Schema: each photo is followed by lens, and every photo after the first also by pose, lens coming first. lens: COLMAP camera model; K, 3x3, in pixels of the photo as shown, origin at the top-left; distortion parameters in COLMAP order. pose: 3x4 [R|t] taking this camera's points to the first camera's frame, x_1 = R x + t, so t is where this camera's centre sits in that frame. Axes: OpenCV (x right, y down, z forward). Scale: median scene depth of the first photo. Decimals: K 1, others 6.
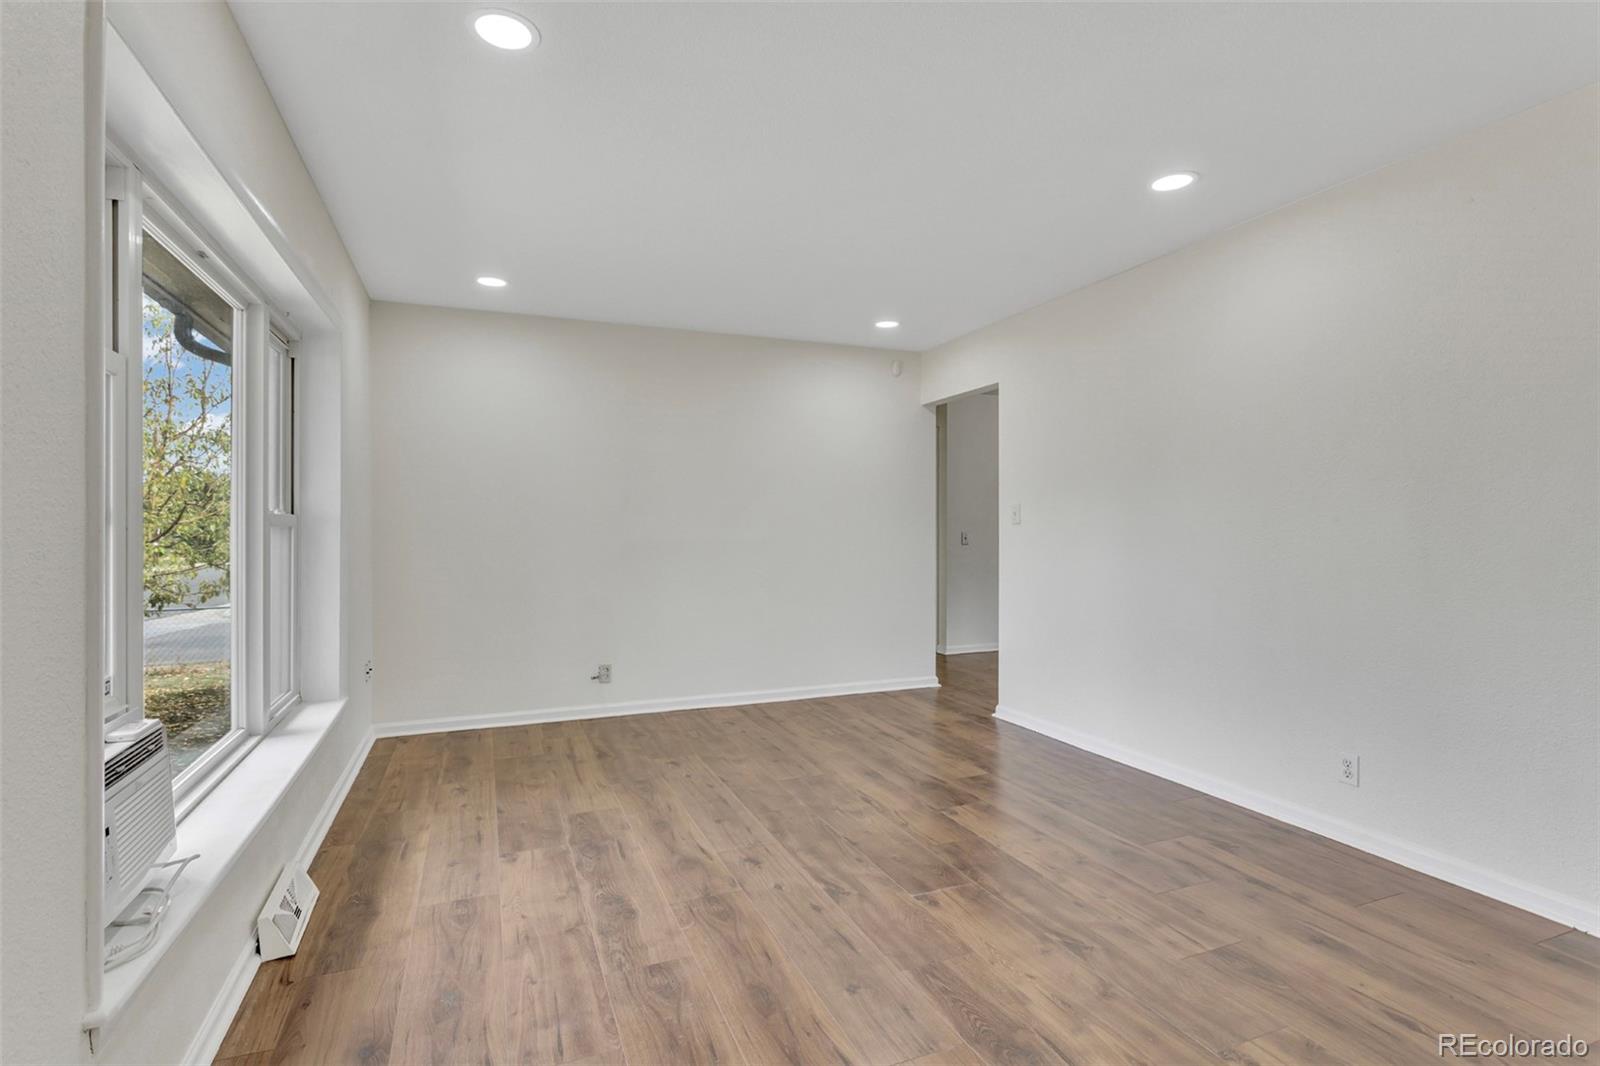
lens RADIAL K [[783.1, 0, 800.0], [0, 783.1, 533.0], [0, 0, 1]] dist [0.001488, -0.000529]
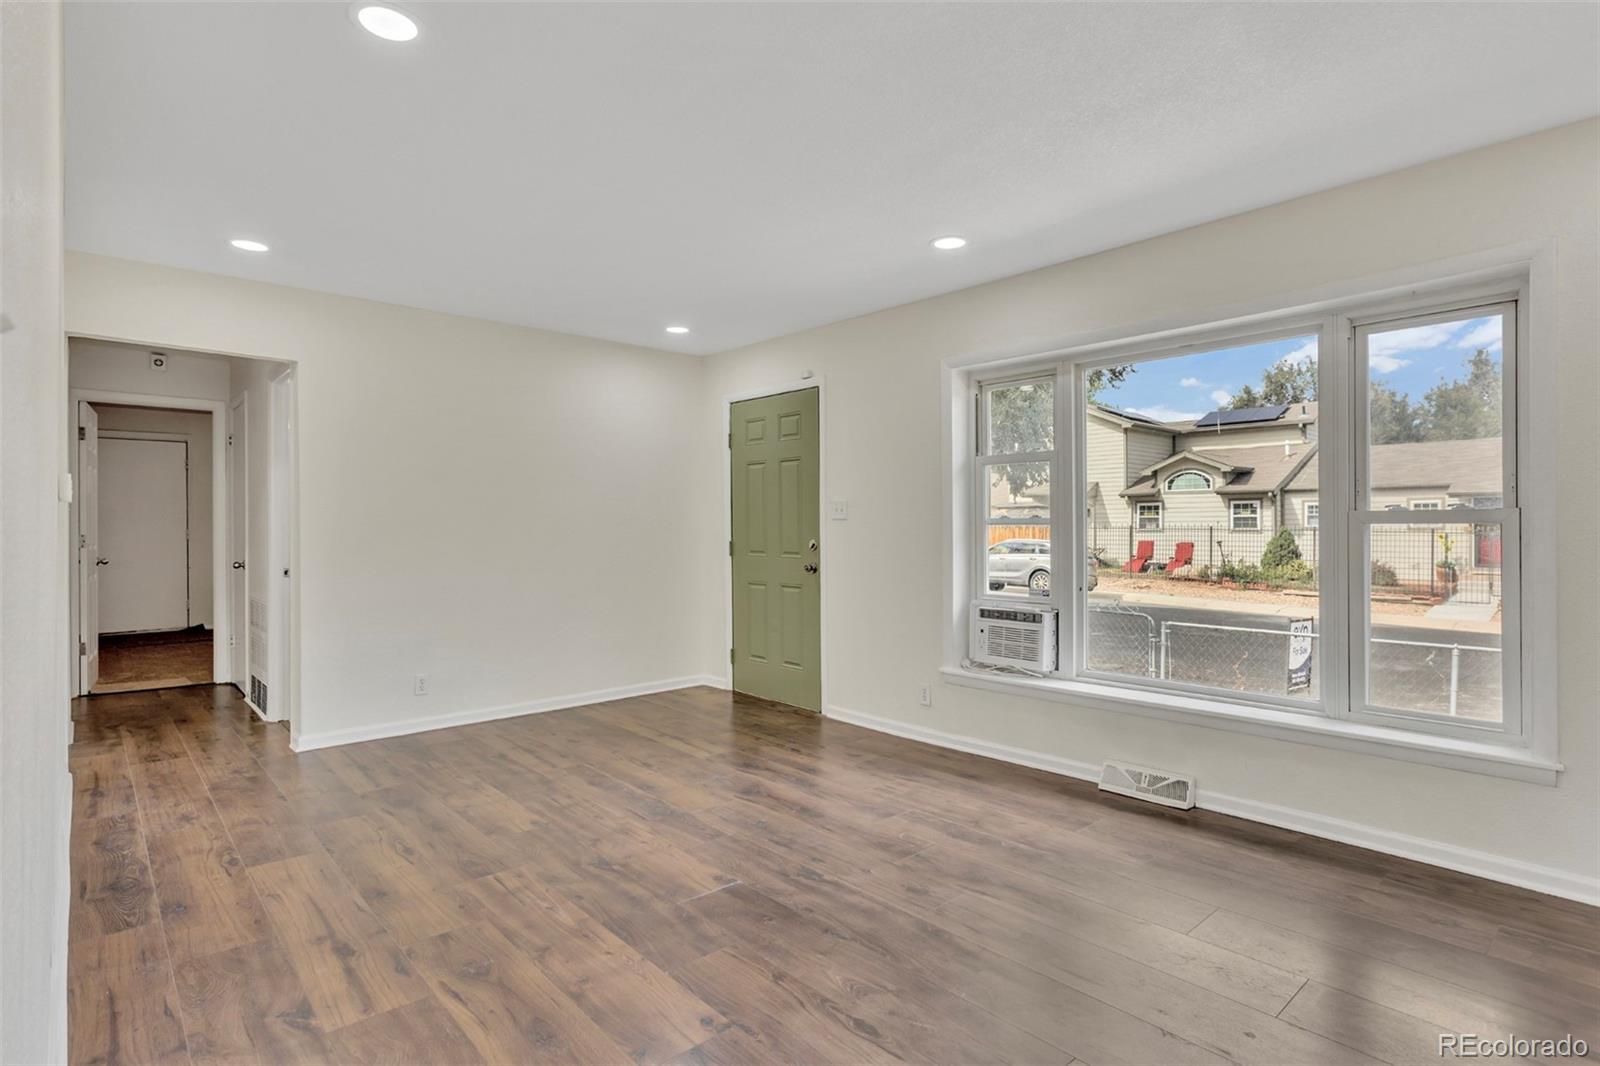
lens RADIAL K [[783.1, 0, 800.0], [0, 783.1, 533.0], [0, 0, 1]] dist [0.001488, -0.000529]
pose [[-0.941097, 0.009222, -0.338010, 0.418428], [0.004387, 0.999877, 0.015066, -0.015353], [0.338107, 0.012695, -0.941022, 2.019250]]
